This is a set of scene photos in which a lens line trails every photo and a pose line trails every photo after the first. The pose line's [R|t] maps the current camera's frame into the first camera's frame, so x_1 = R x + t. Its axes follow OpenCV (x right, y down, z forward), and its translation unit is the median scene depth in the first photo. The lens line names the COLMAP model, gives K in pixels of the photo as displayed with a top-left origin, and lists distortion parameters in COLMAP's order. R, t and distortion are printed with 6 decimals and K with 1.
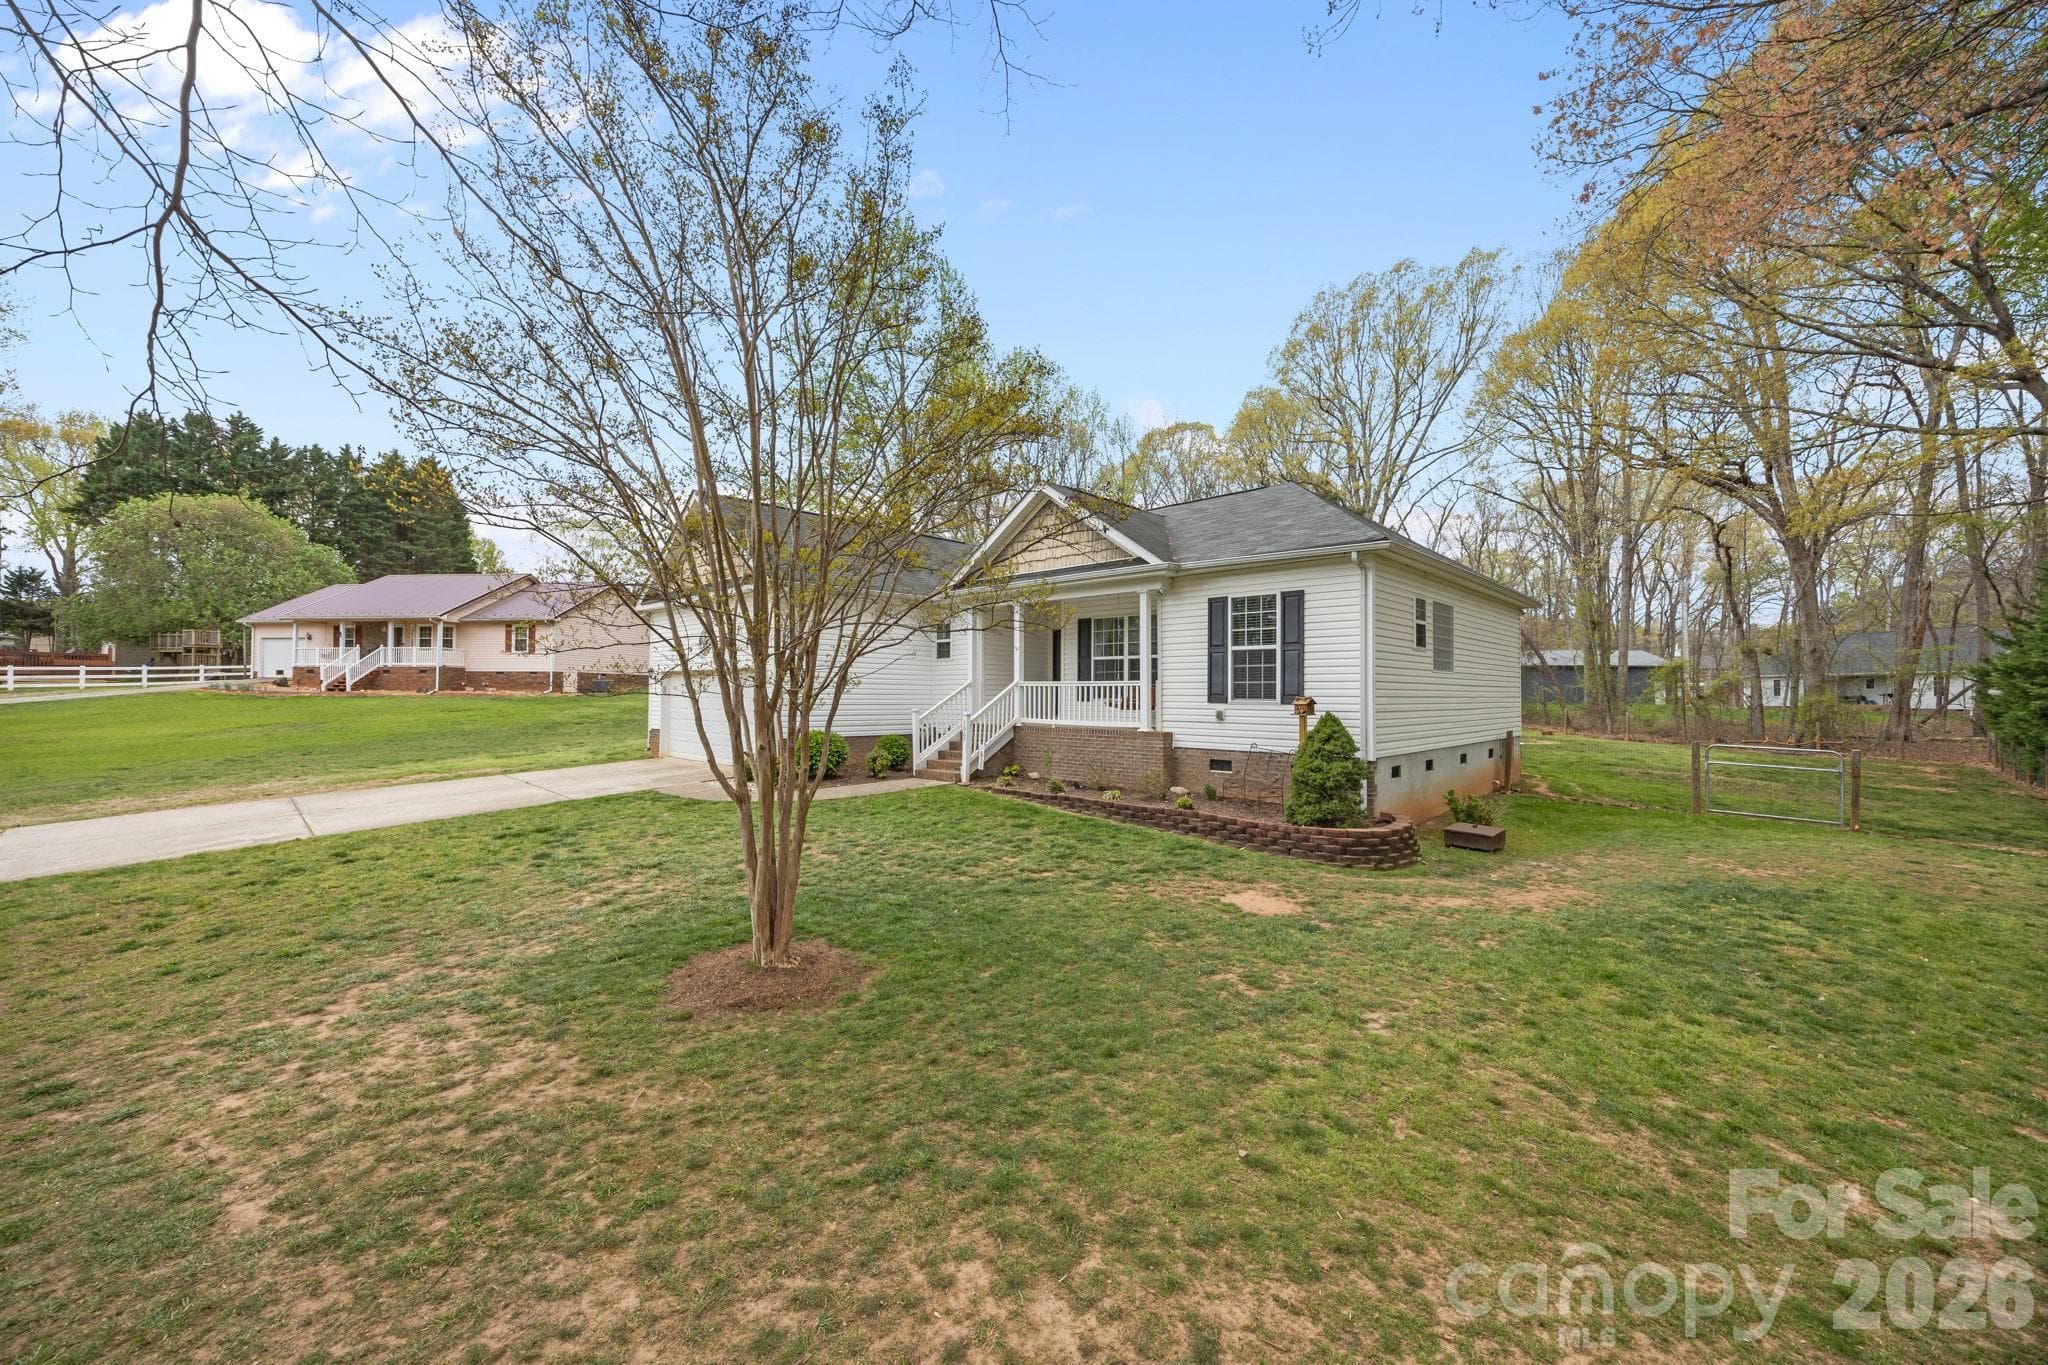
lens RADIAL K [[762.6, 0, 1021.2], [0, 762.6, 658.1], [0, 0, 1]] dist [-0.001339, -0.000084]
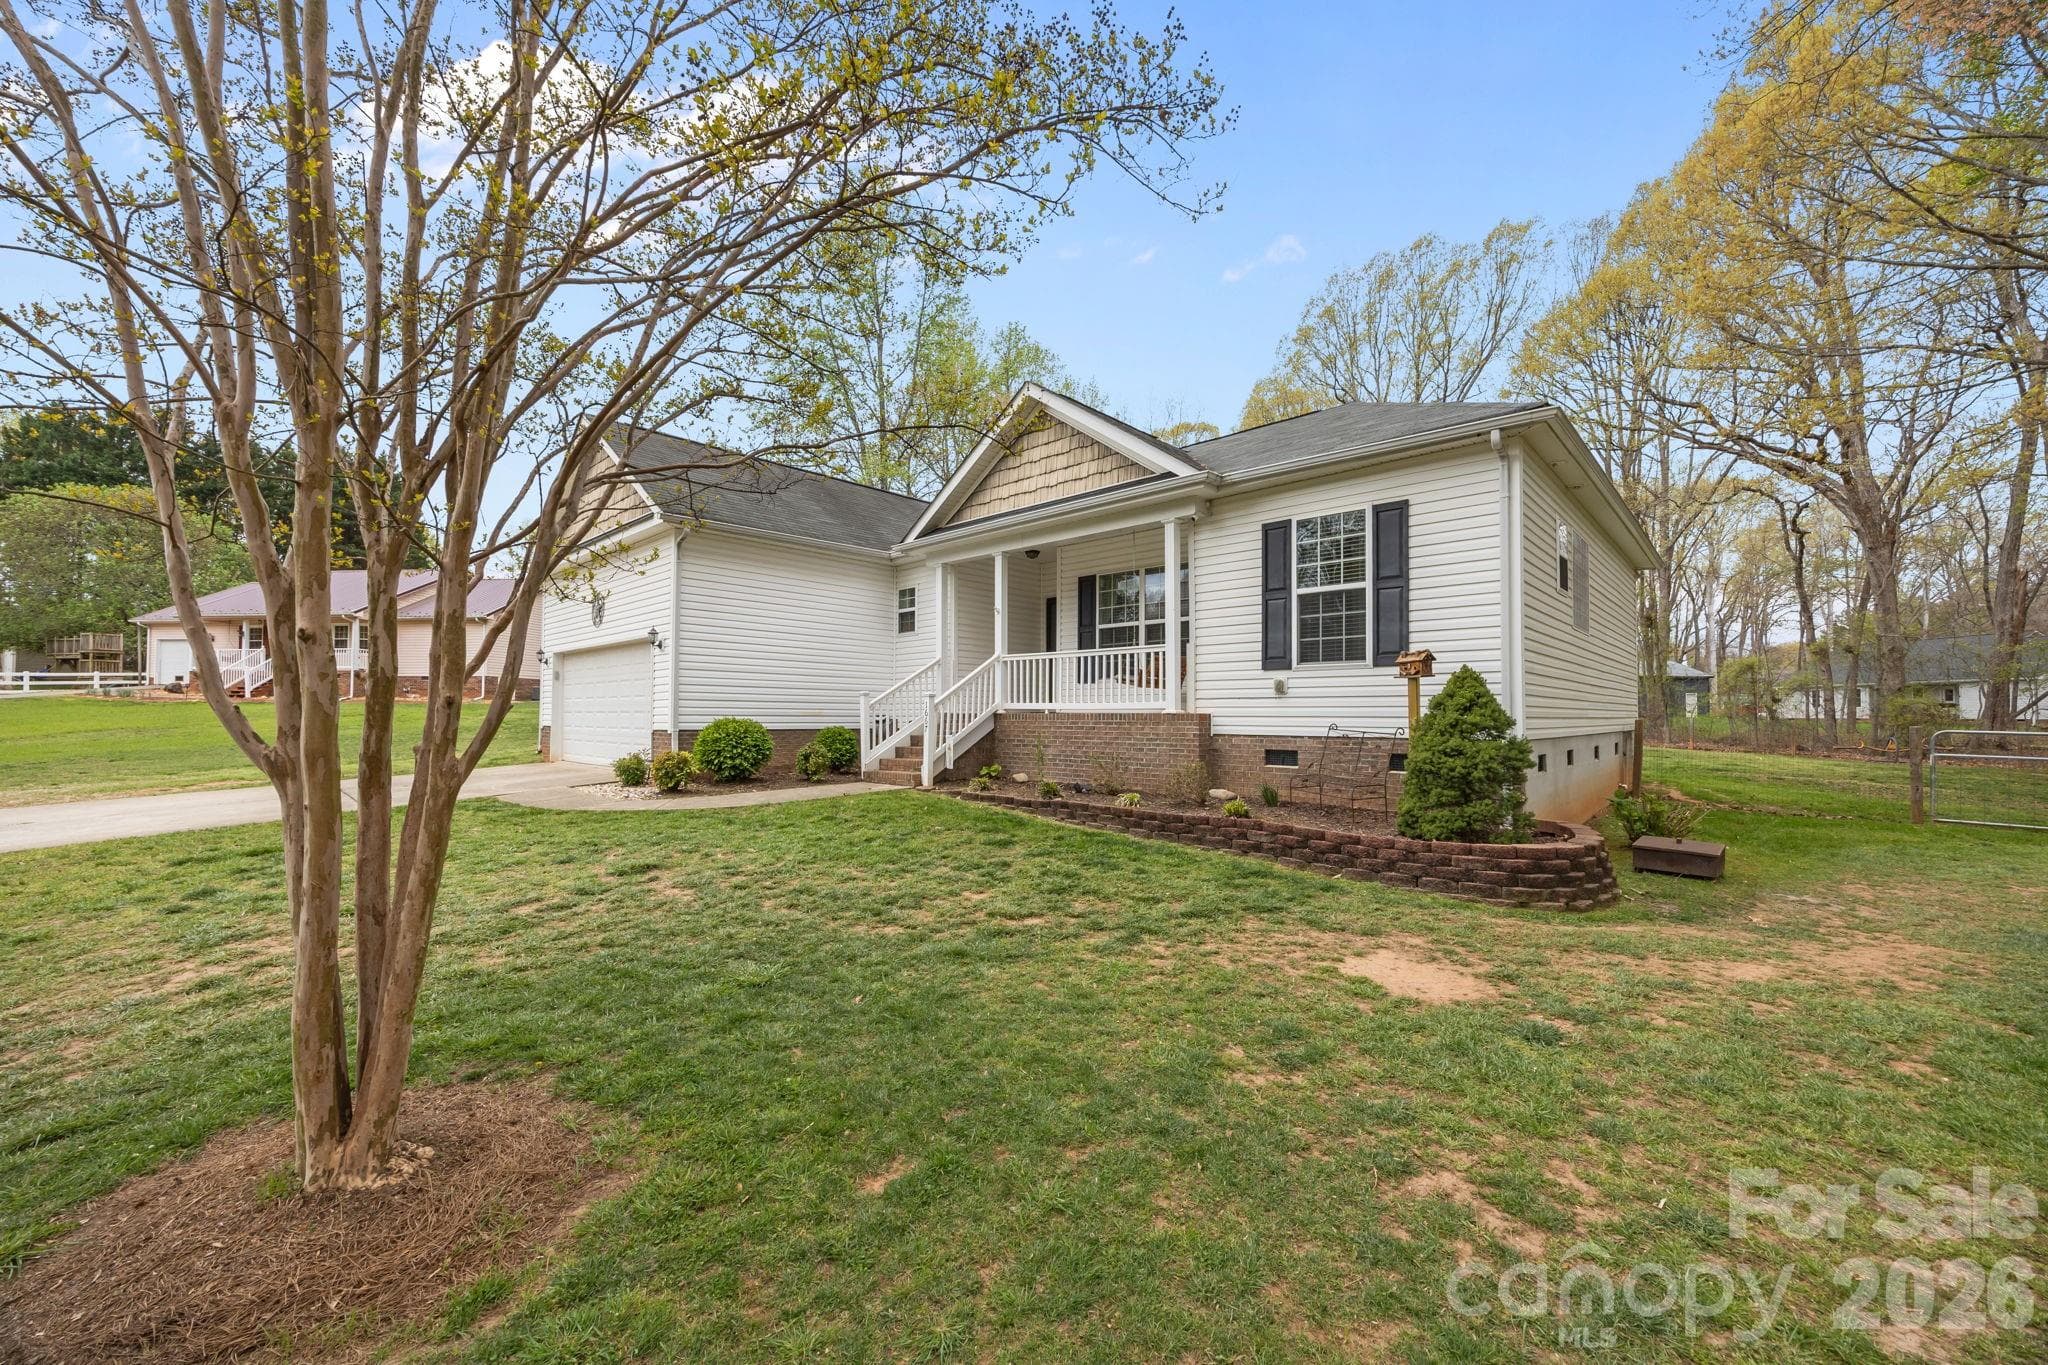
lens RADIAL K [[777.5, 0, 1021.9], [0, 777.5, 677.4], [0, 0, 1]] dist [-0.001354, -0.000067]
pose [[0.999974, -0.002072, 0.006956, 0.015399], [0.002076, 0.999998, -0.000659, 0.065879], [-0.006955, 0.000674, 0.999976, 0.278444]]
